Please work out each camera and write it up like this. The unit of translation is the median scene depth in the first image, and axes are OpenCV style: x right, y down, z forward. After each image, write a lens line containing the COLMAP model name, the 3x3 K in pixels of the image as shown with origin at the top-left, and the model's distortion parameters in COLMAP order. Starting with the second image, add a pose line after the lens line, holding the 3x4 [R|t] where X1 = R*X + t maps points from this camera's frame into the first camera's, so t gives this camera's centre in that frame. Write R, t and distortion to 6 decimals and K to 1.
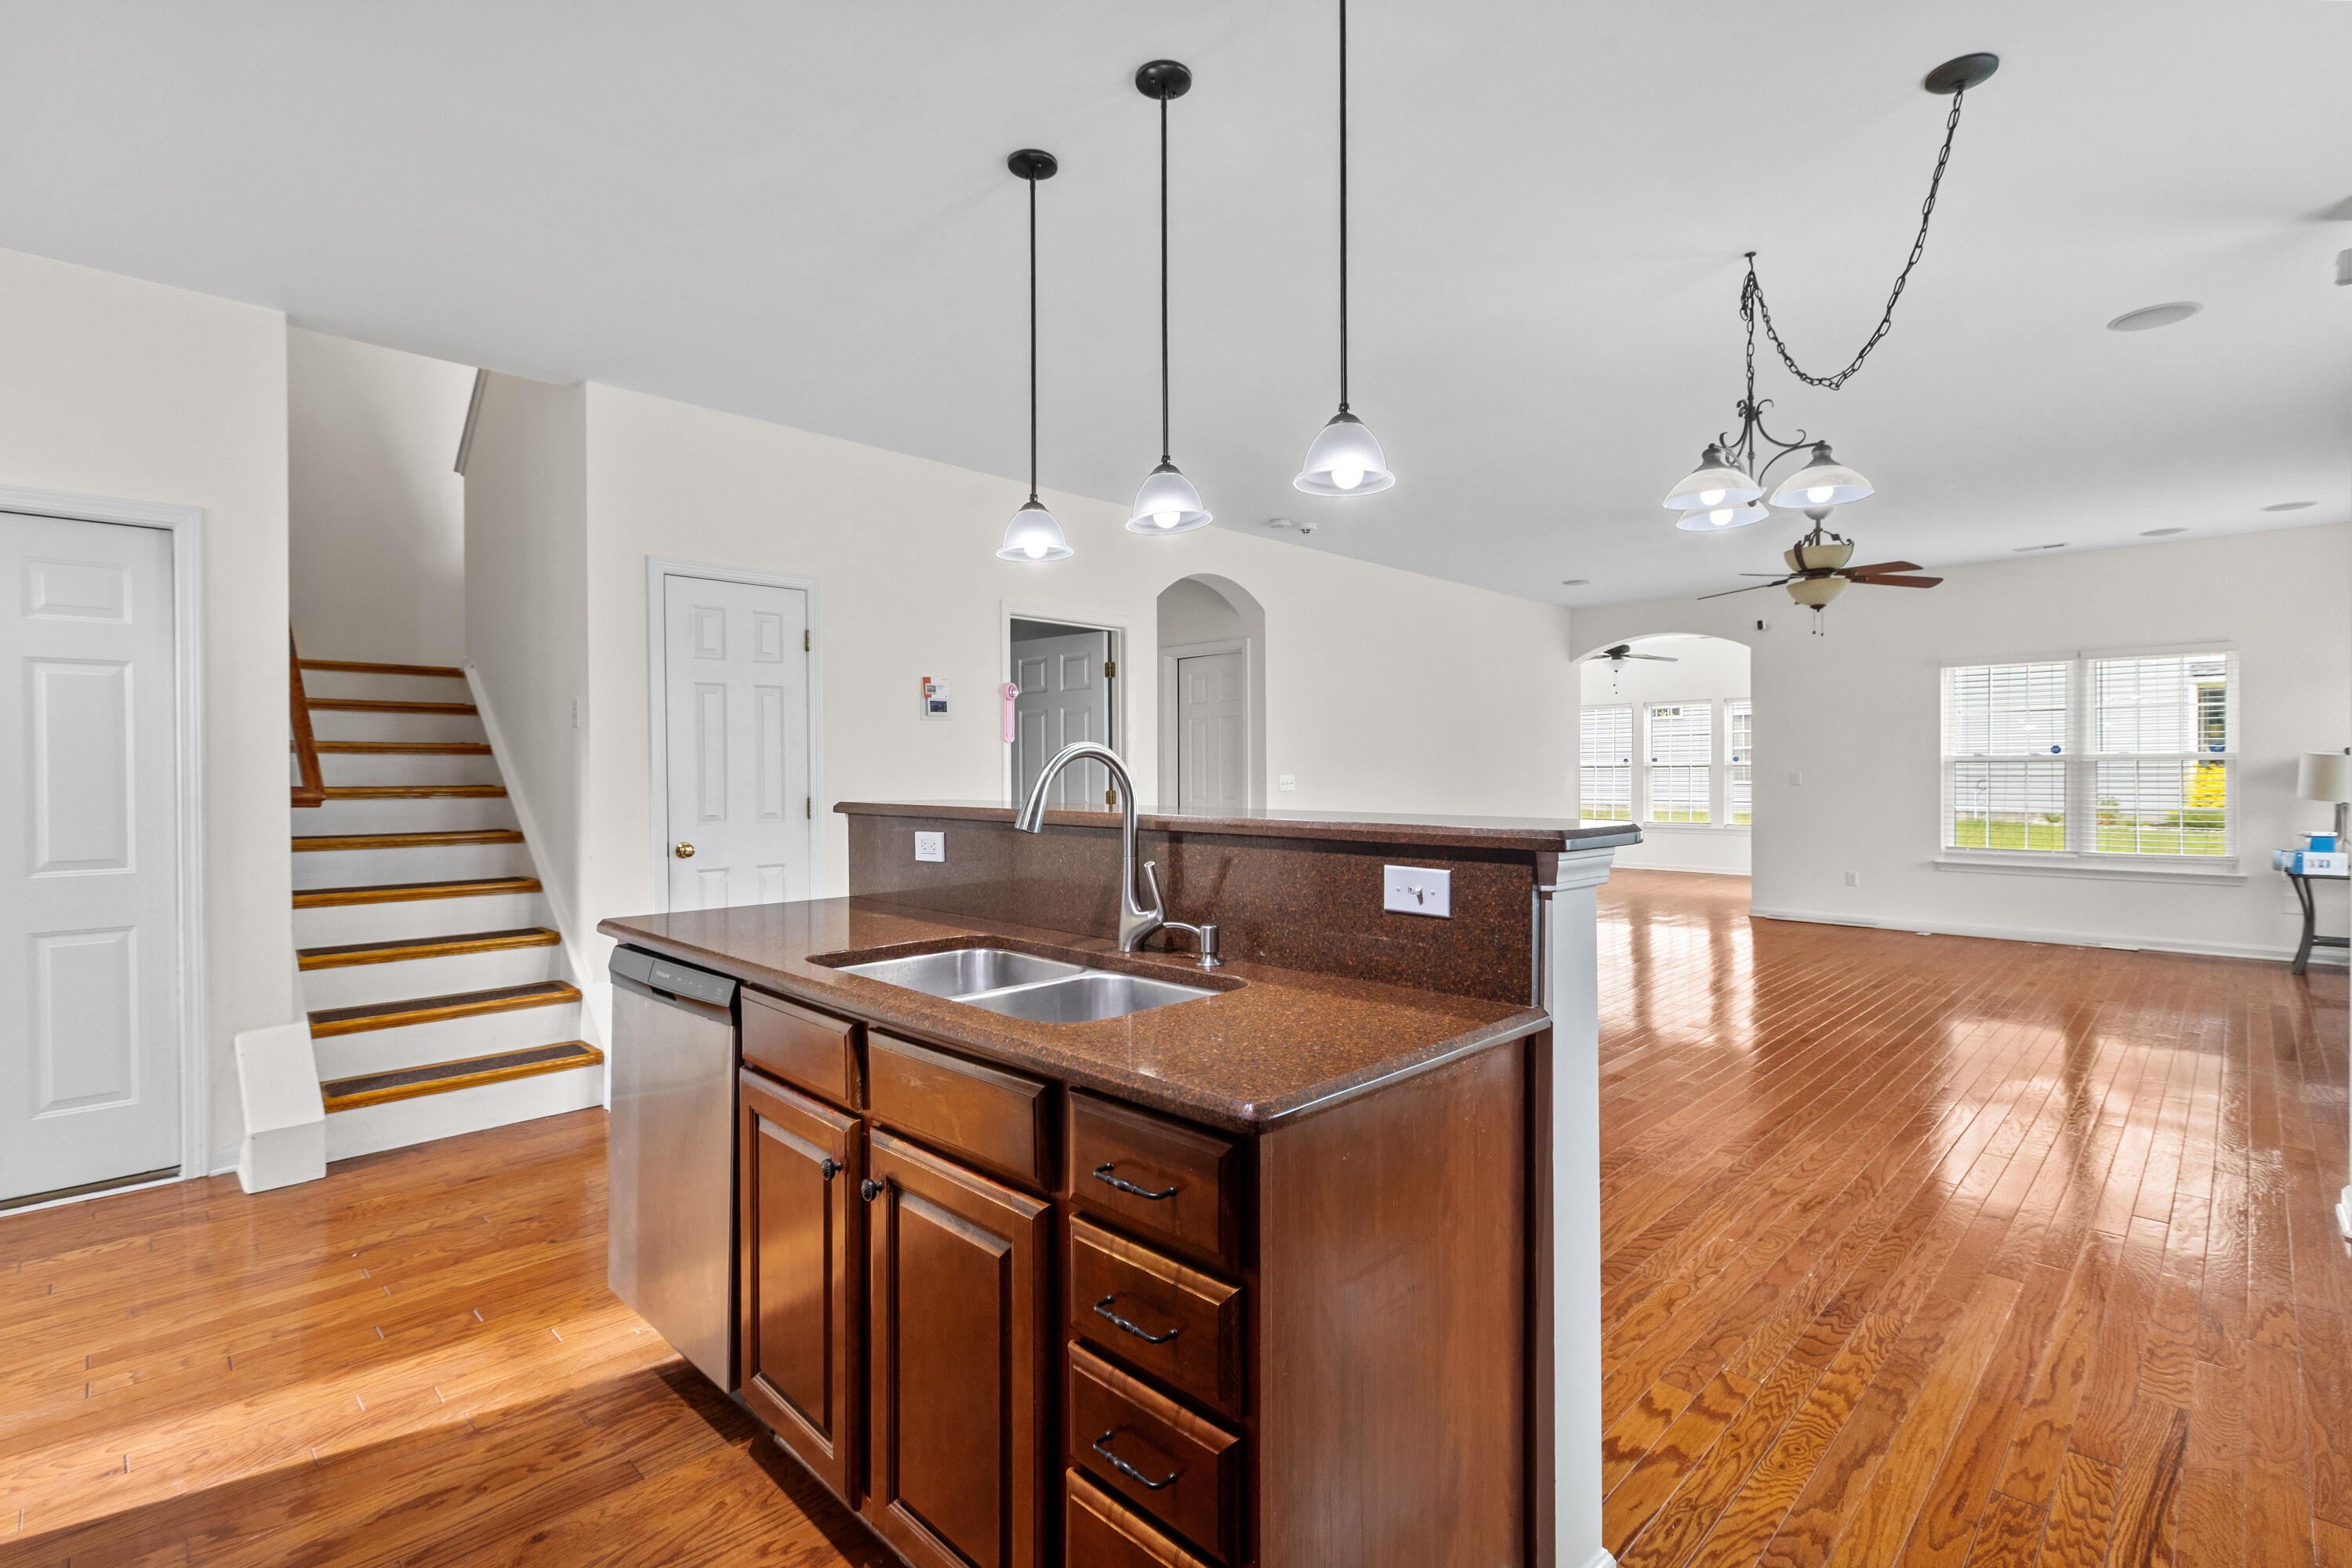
lens RADIAL K [[1084.8, 0, 1176.0], [0, 1084.8, 784.0], [0, 0, 1]] dist [-0.000160, -0.000149]
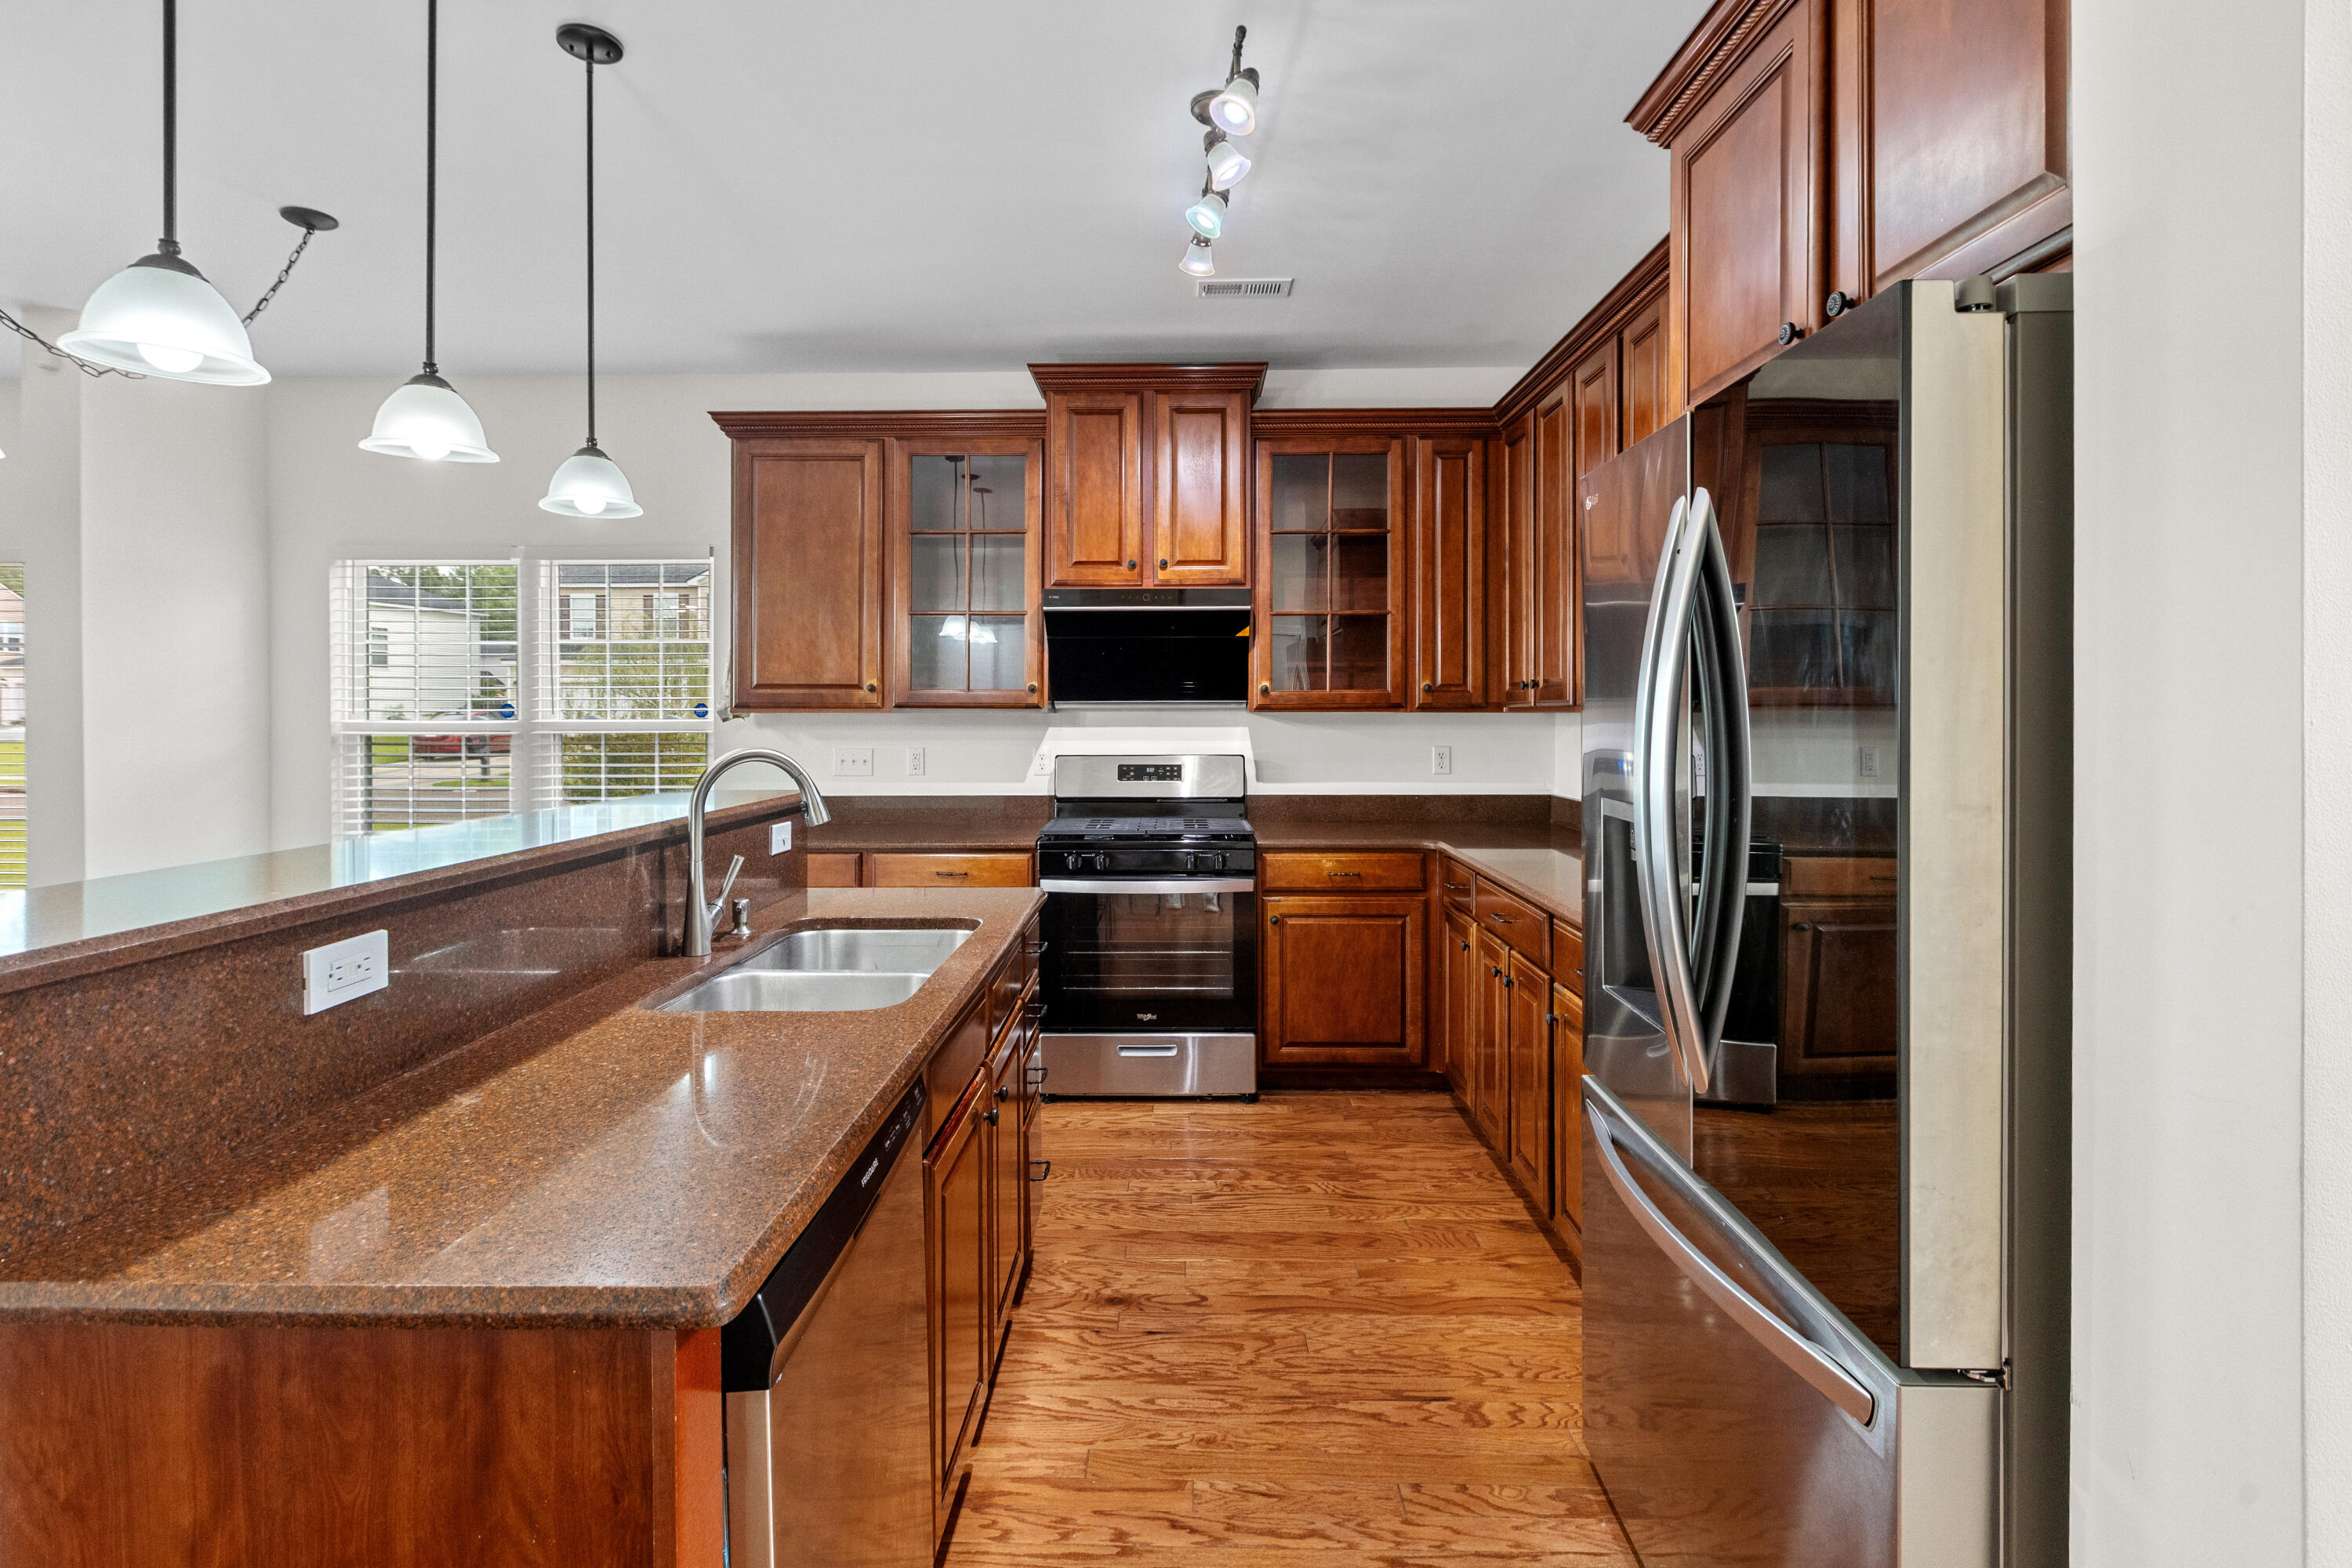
lens RADIAL K [[1086.2, 0, 1169.8], [0, 1086.2, 710.5], [0, 0, 1]] dist [-0.000193, -0.000196]
pose [[-0.694485, 0.007875, 0.719464, -0.447524], [0.016369, 0.999854, 0.004857, -0.029405], [-0.719321, 0.015150, -0.694513, 0.575502]]
